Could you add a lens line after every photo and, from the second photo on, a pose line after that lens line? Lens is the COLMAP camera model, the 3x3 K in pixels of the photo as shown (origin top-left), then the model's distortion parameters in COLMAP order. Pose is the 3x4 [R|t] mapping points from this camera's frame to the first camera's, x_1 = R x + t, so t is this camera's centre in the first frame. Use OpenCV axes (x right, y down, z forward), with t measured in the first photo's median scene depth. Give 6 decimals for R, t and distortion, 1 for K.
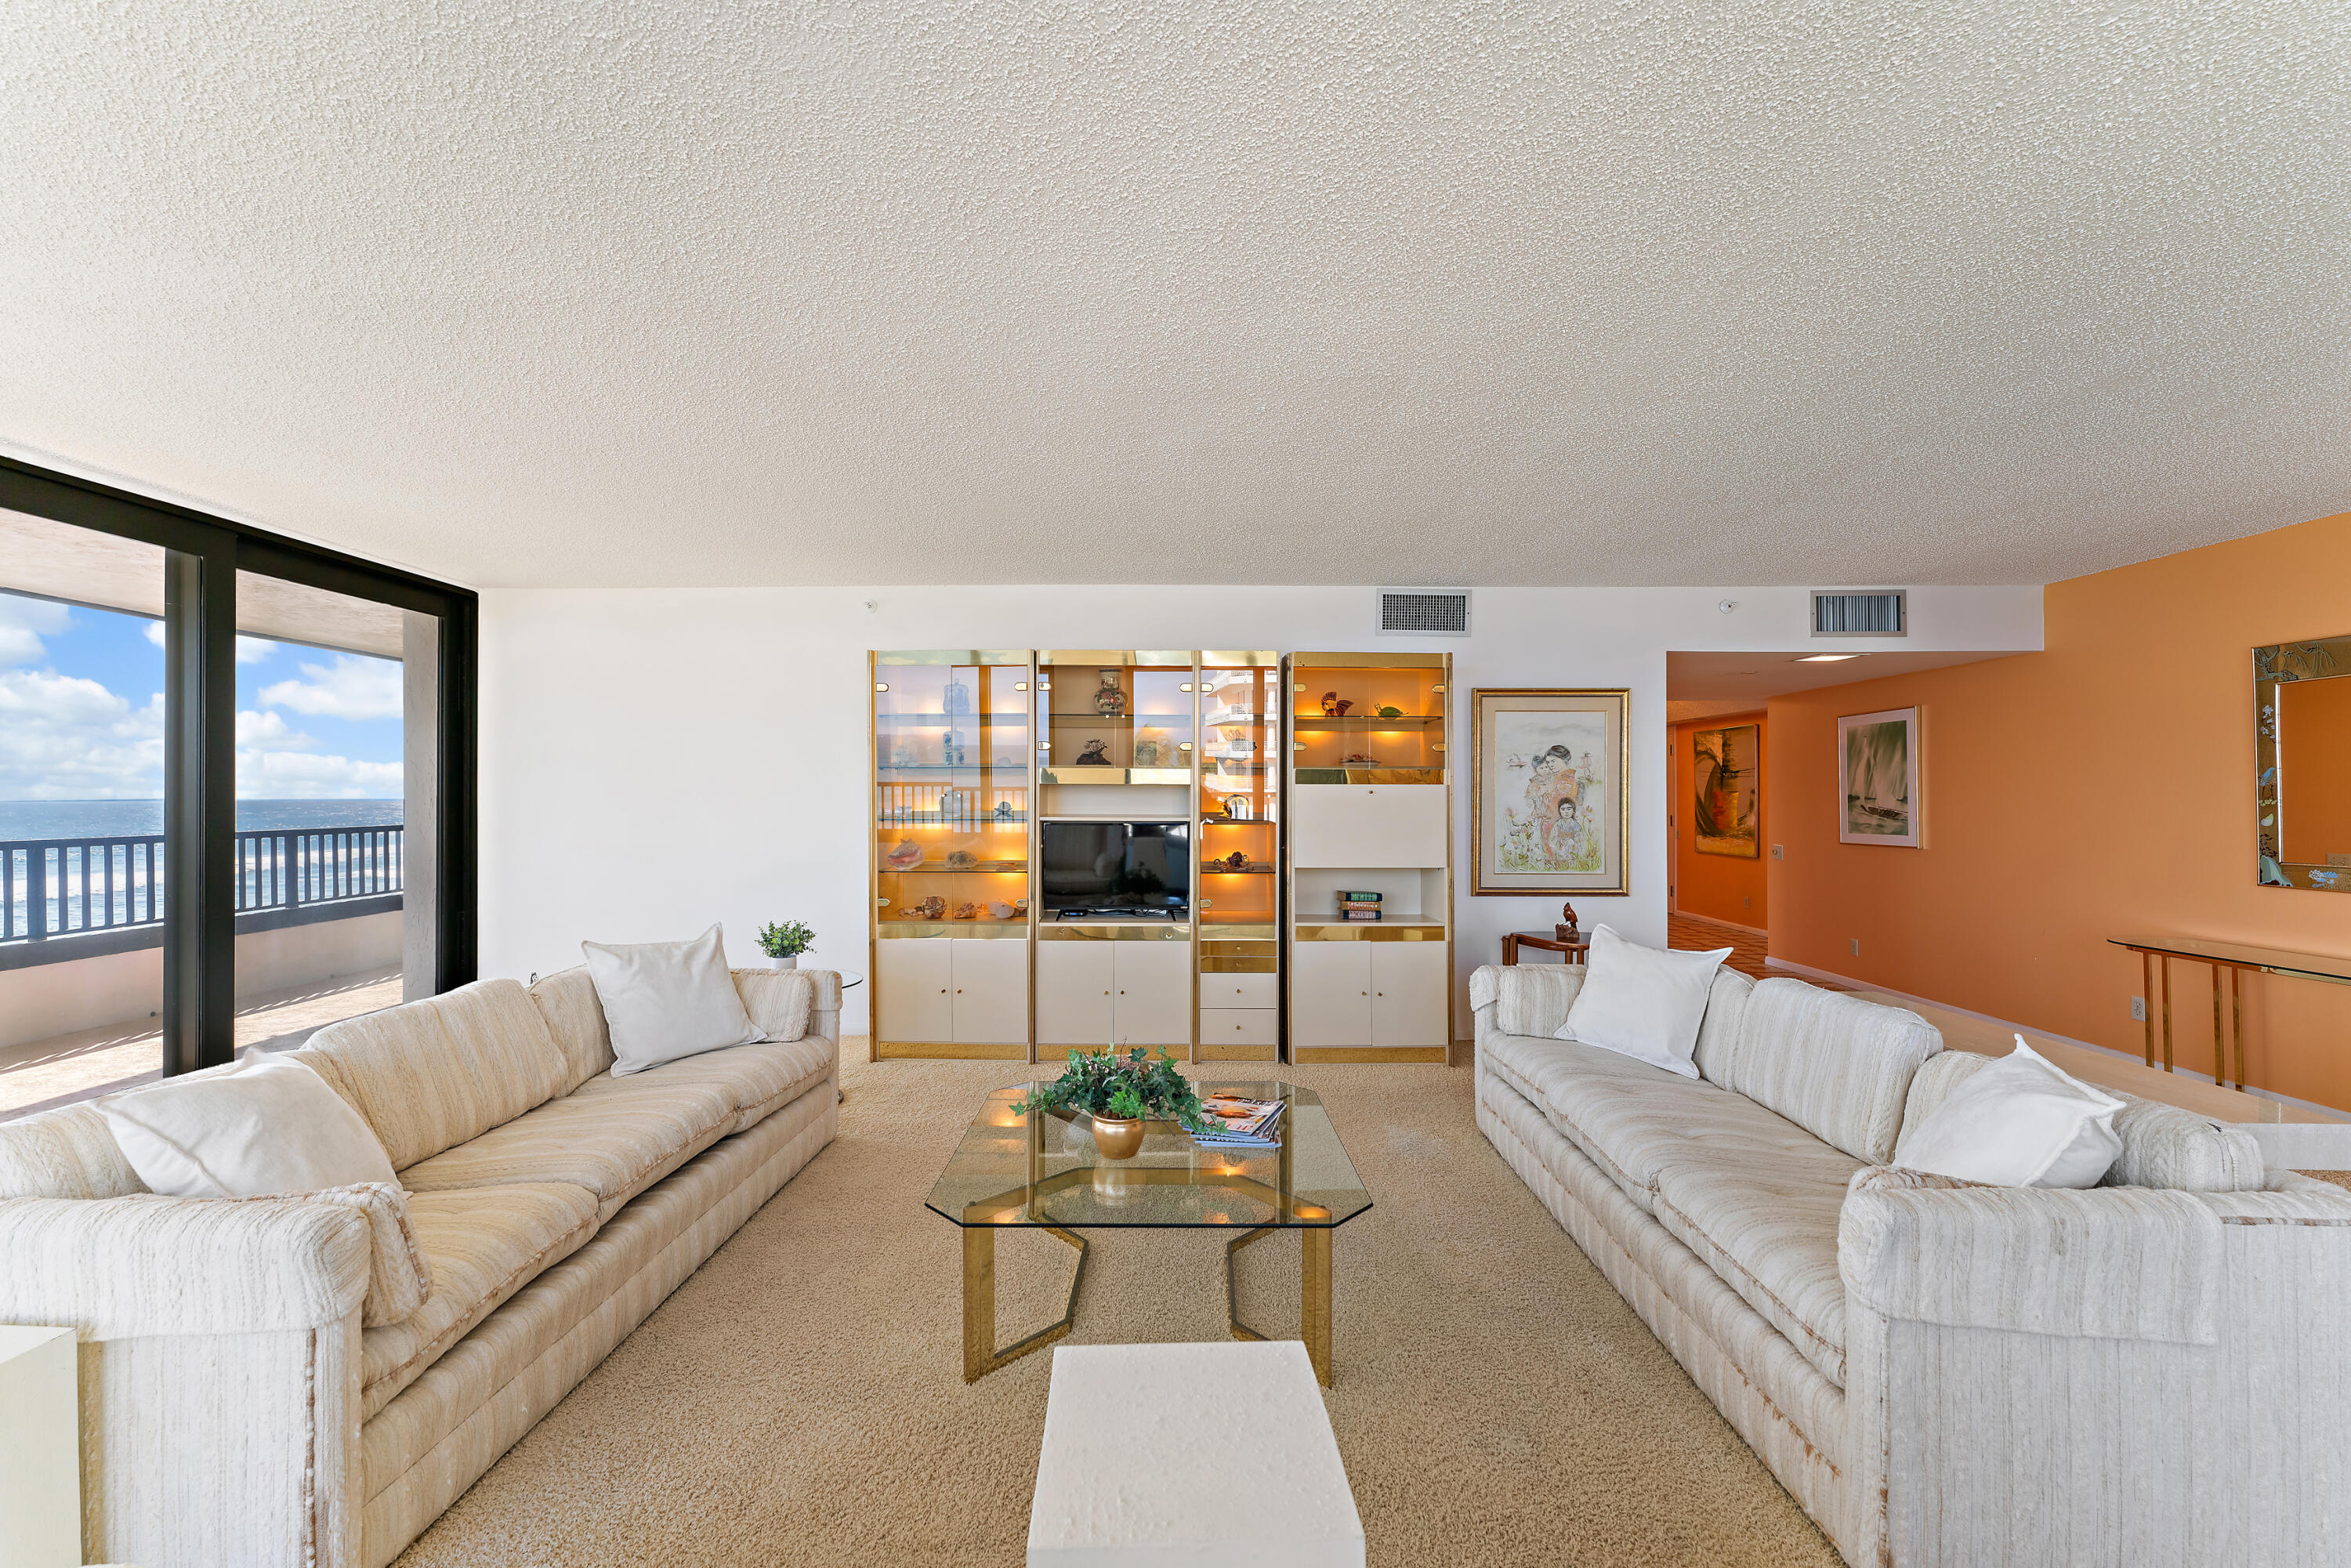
lens RADIAL K [[938.7, 0, 1175.5], [0, 938.7, 784.0], [0, 0, 1]] dist [-0.000533, -0.000064]
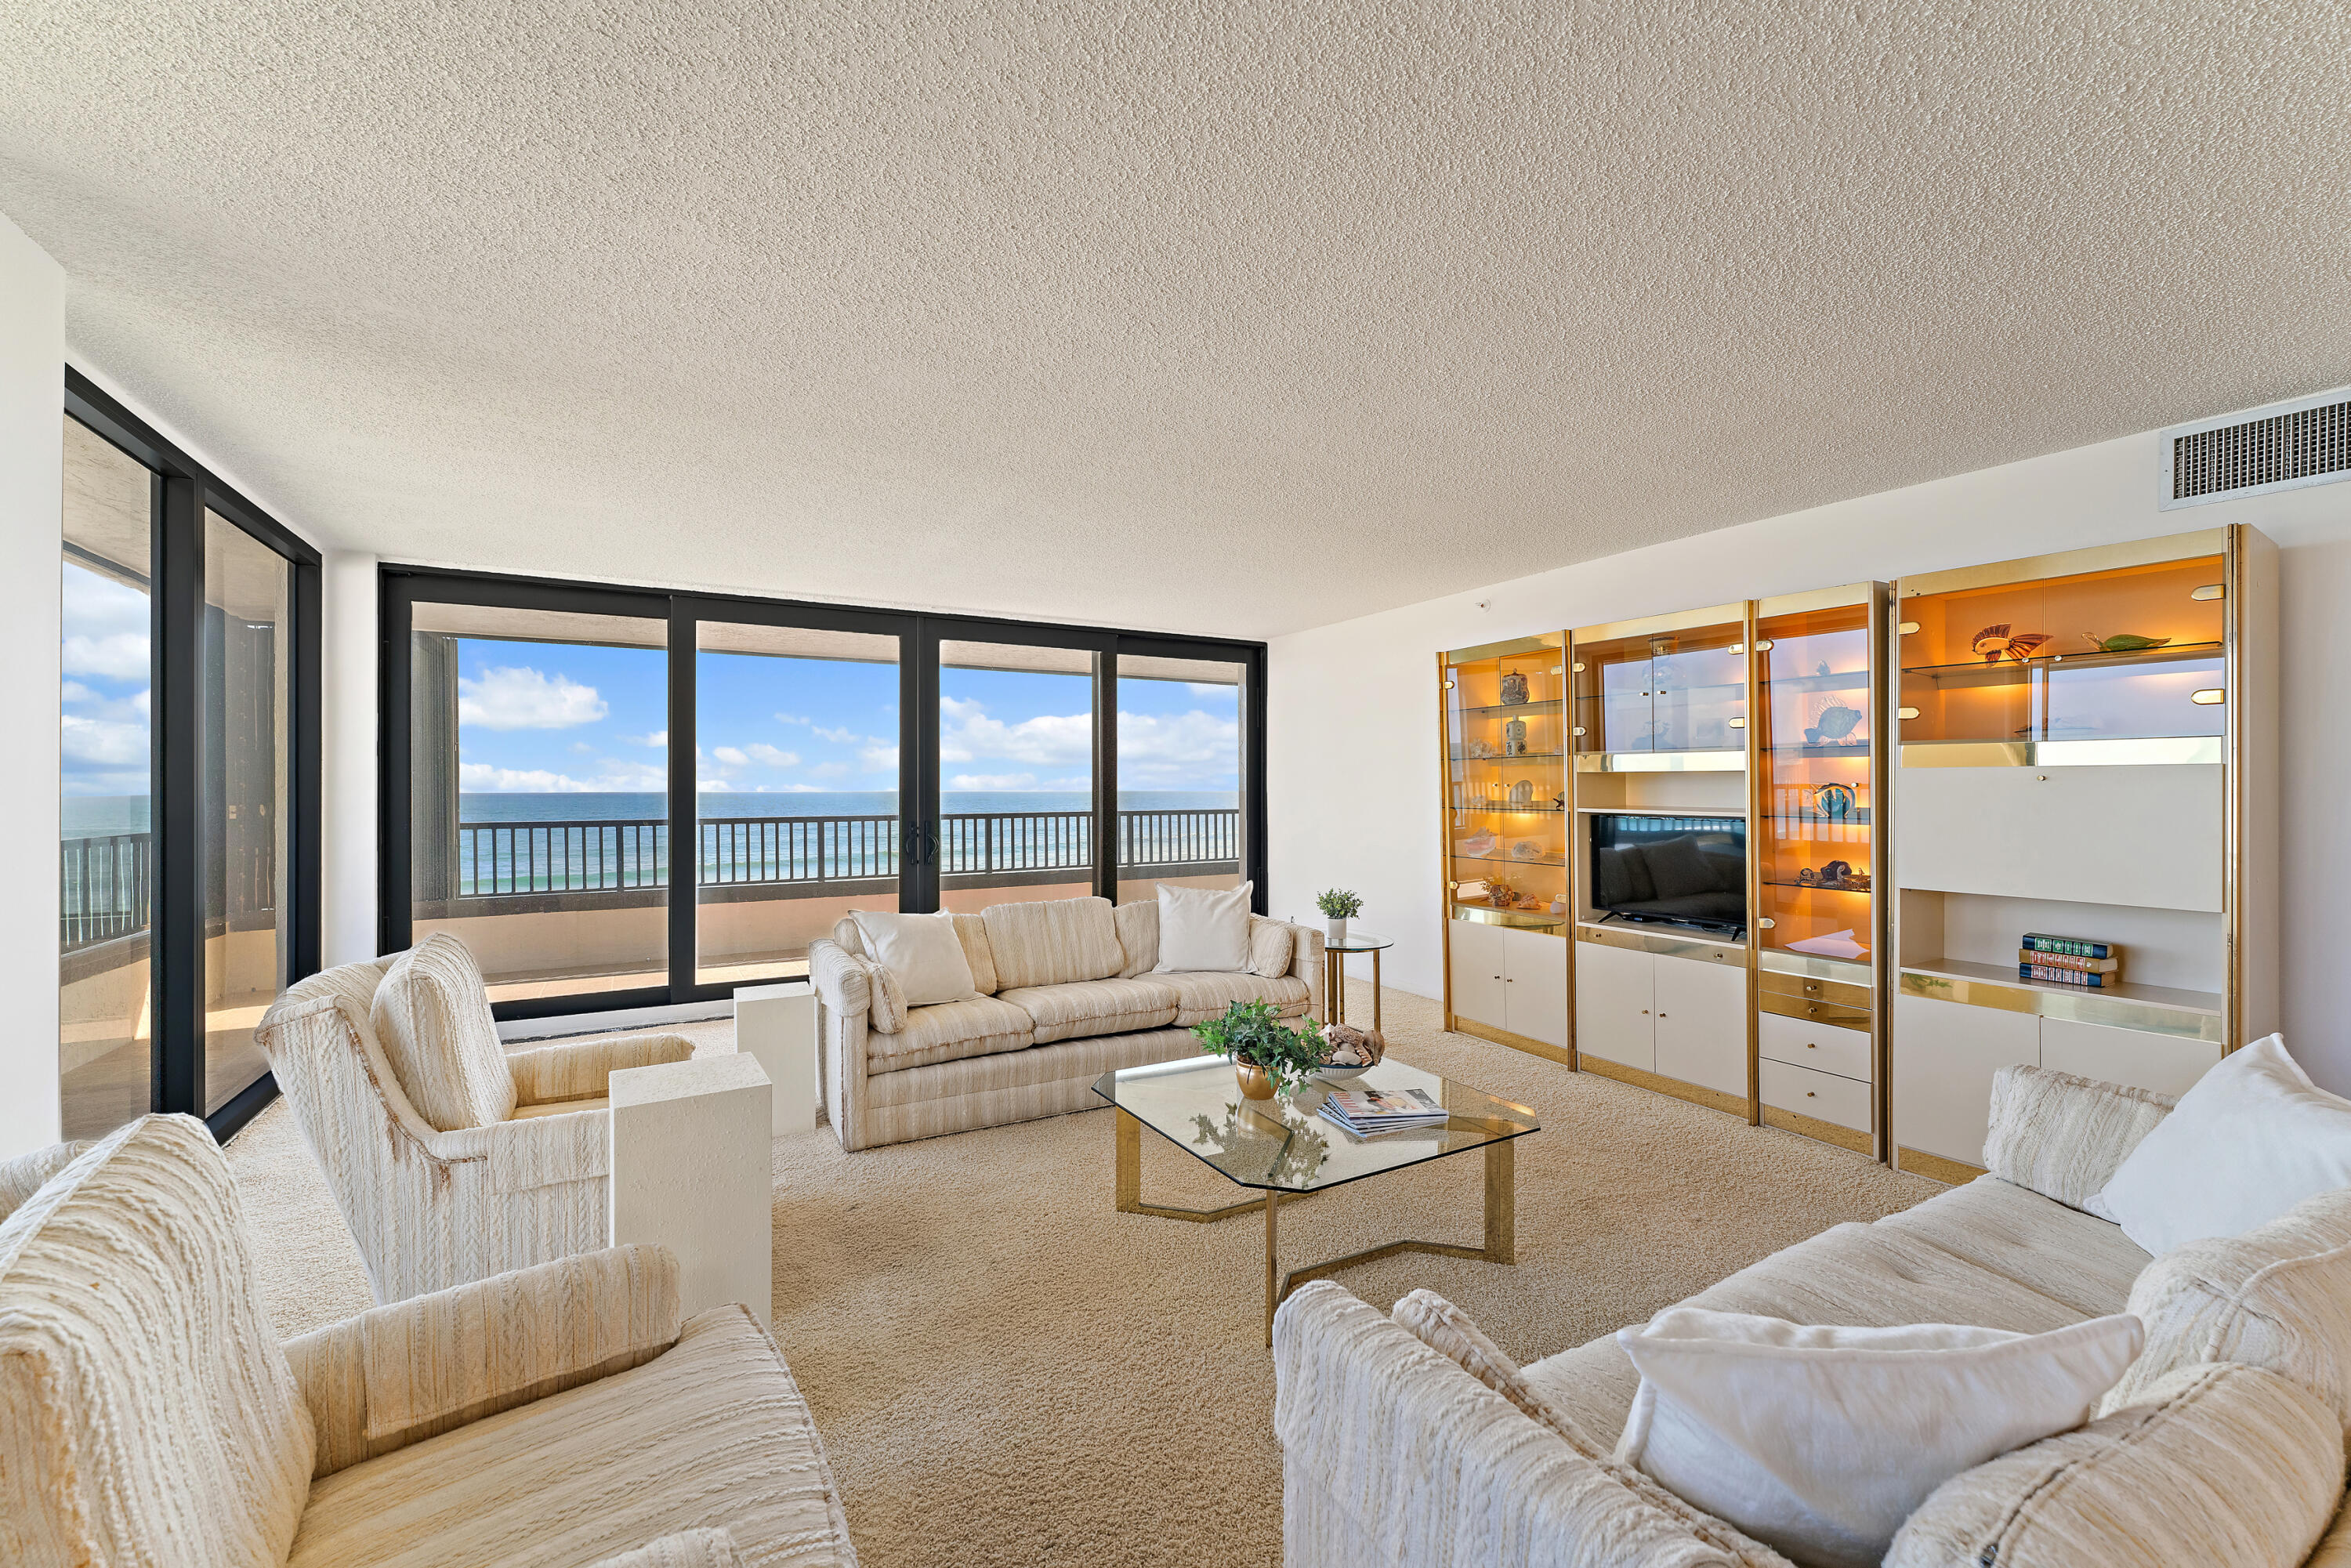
lens RADIAL K [[963.5, 0, 1175.5], [0, 963.5, 784.0], [0, 0, 1]] dist [0.001238, -0.000087]
pose [[0.489015, -0.004287, -0.872265, 0.478645], [0.008328, 0.999965, -0.000246, 0.007744], [0.872236, -0.007143, 0.489033, 0.180642]]
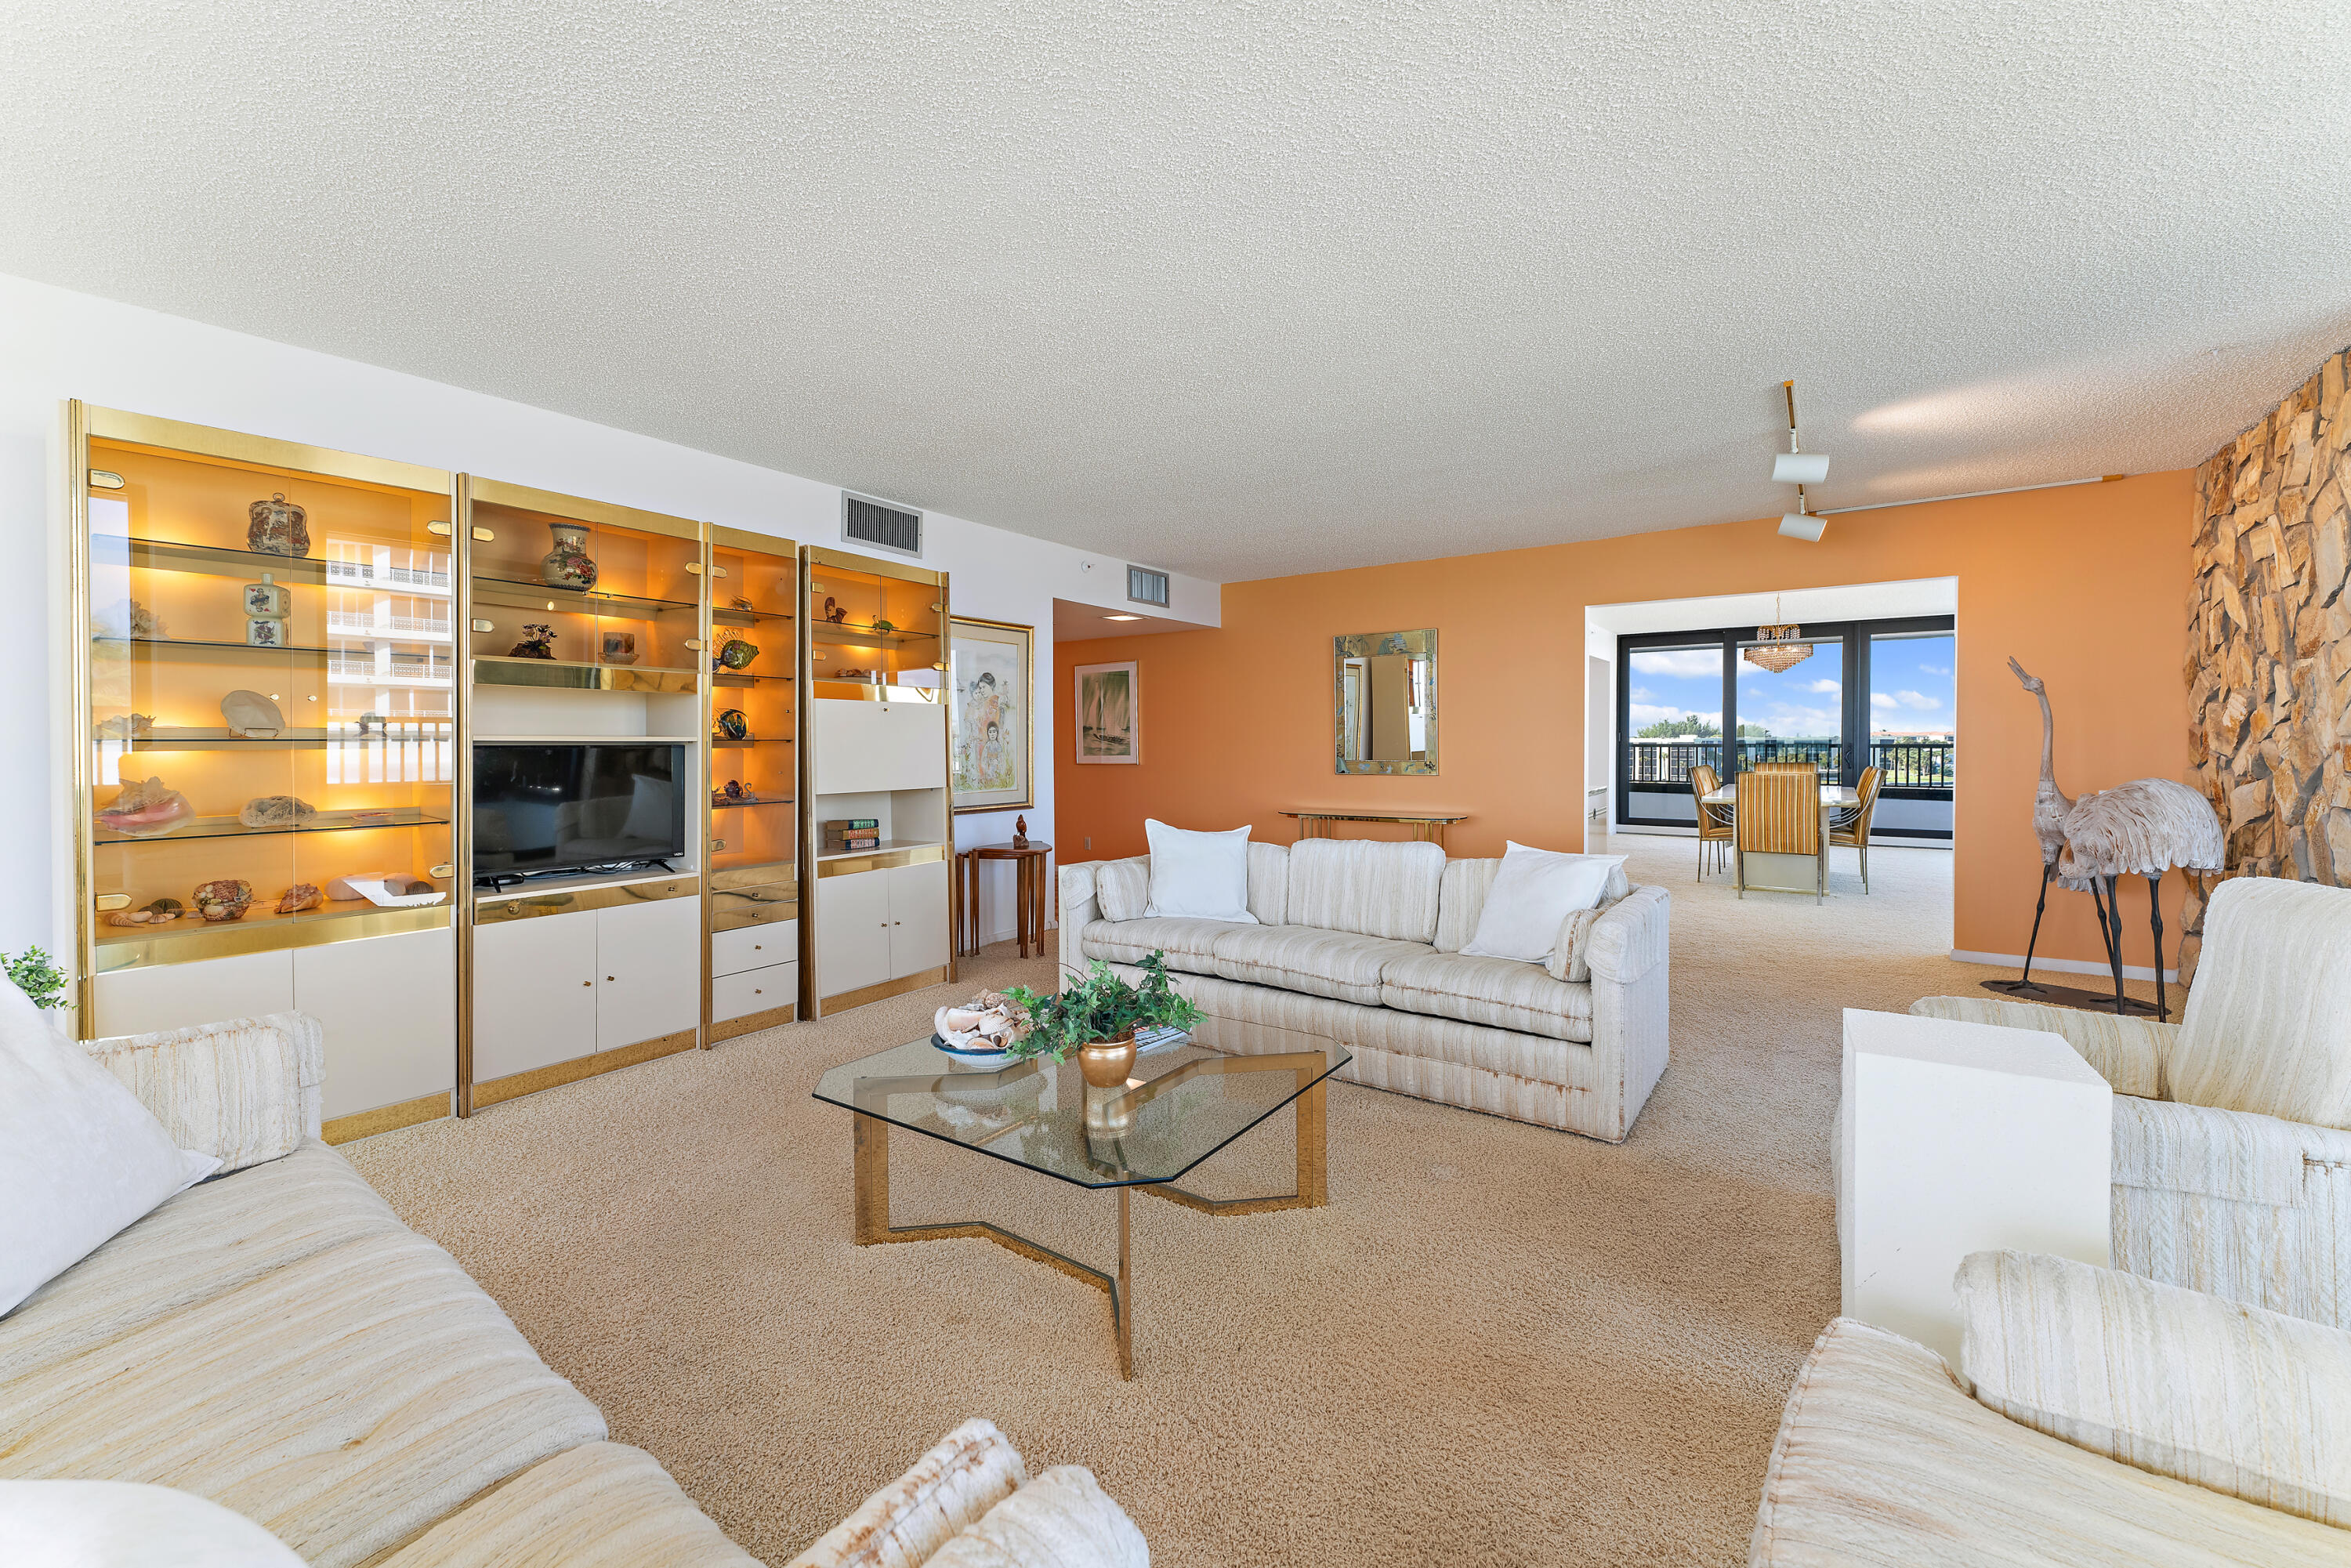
lens RADIAL K [[942.7, 0, 1180.3], [0, 942.7, 749.1], [0, 0, 1]] dist [0.018908, -0.000004]
pose [[0.568265, -0.010919, 0.822773, -0.393840], [-0.004730, 0.999852, 0.016535, 0.030213], [-0.822832, -0.013288, 0.568130, 0.220675]]
